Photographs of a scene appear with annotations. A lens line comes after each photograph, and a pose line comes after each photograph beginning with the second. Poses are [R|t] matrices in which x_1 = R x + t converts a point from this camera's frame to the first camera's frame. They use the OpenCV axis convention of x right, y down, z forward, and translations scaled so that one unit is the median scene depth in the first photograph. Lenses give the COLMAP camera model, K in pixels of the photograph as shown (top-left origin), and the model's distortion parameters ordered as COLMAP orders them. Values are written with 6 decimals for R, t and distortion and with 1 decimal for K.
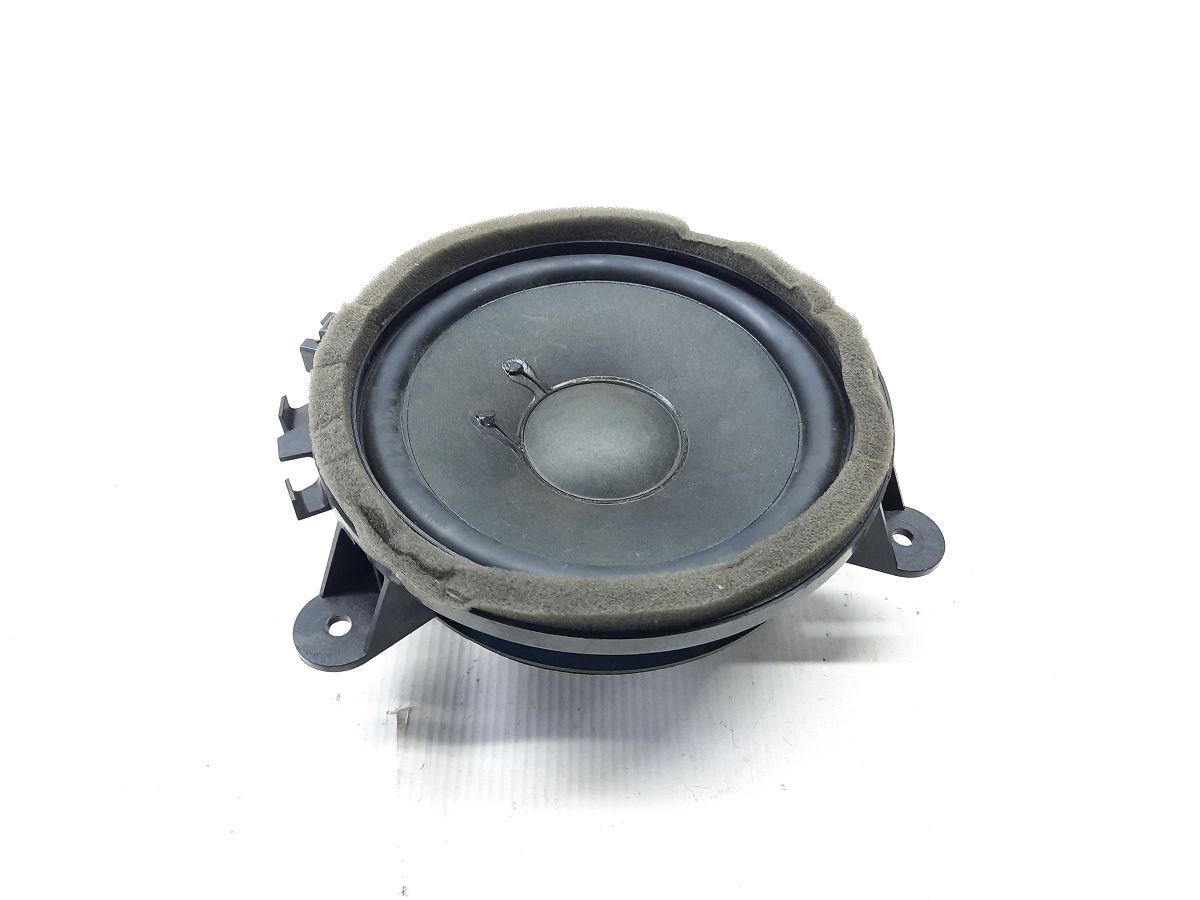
lens RADIAL K [[898.3, 0, 605.0], [0, 898.3, 450.7], [0, 0, 1]] dist [0.010509, -0.011355]
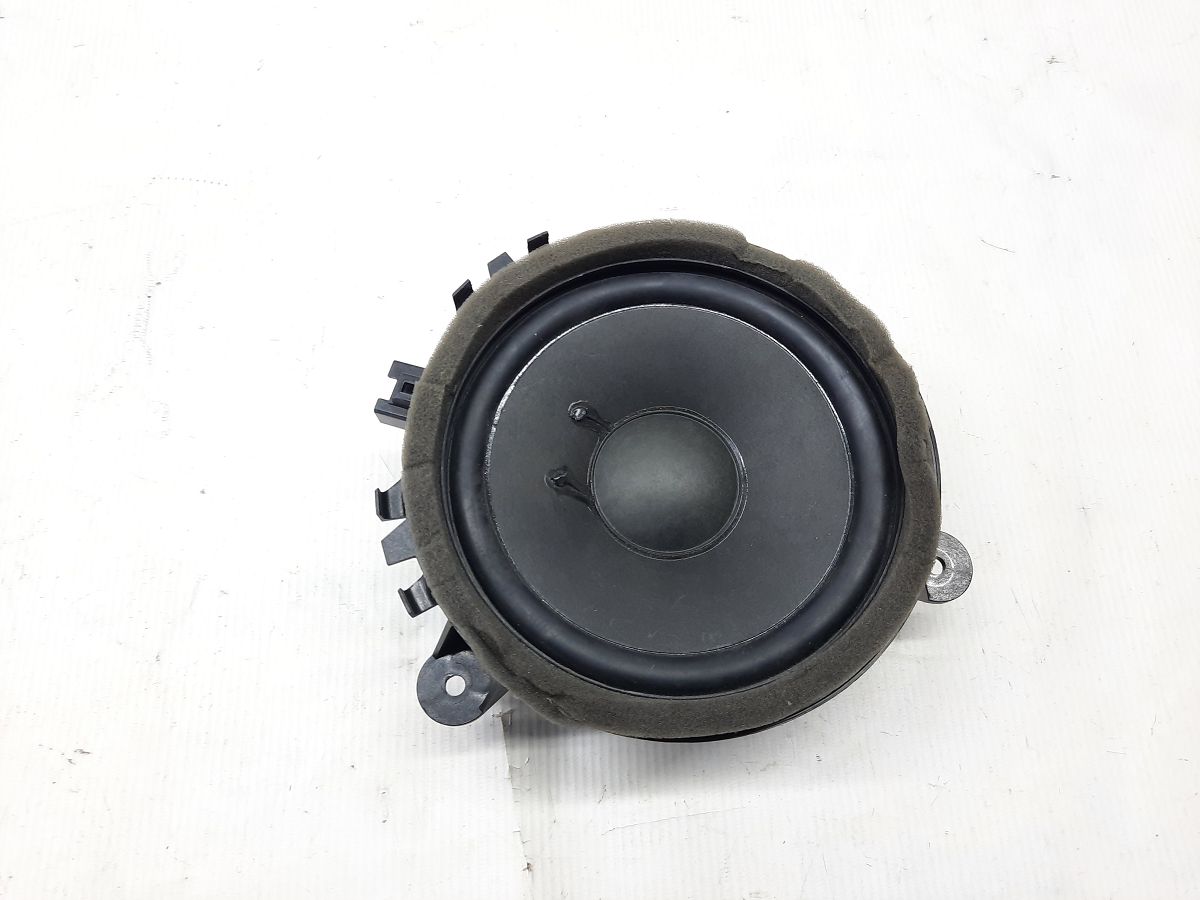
lens RADIAL K [[898.3, 0, 601.8], [0, 898.3, 447.0], [0, 0, 1]] dist [0.010509, -0.011355]
pose [[0.999315, -0.036510, 0.006095, -0.092353], [0.031482, 0.924933, 0.378824, -0.500946], [-0.019468, -0.378373, 0.925448, 0.021210]]
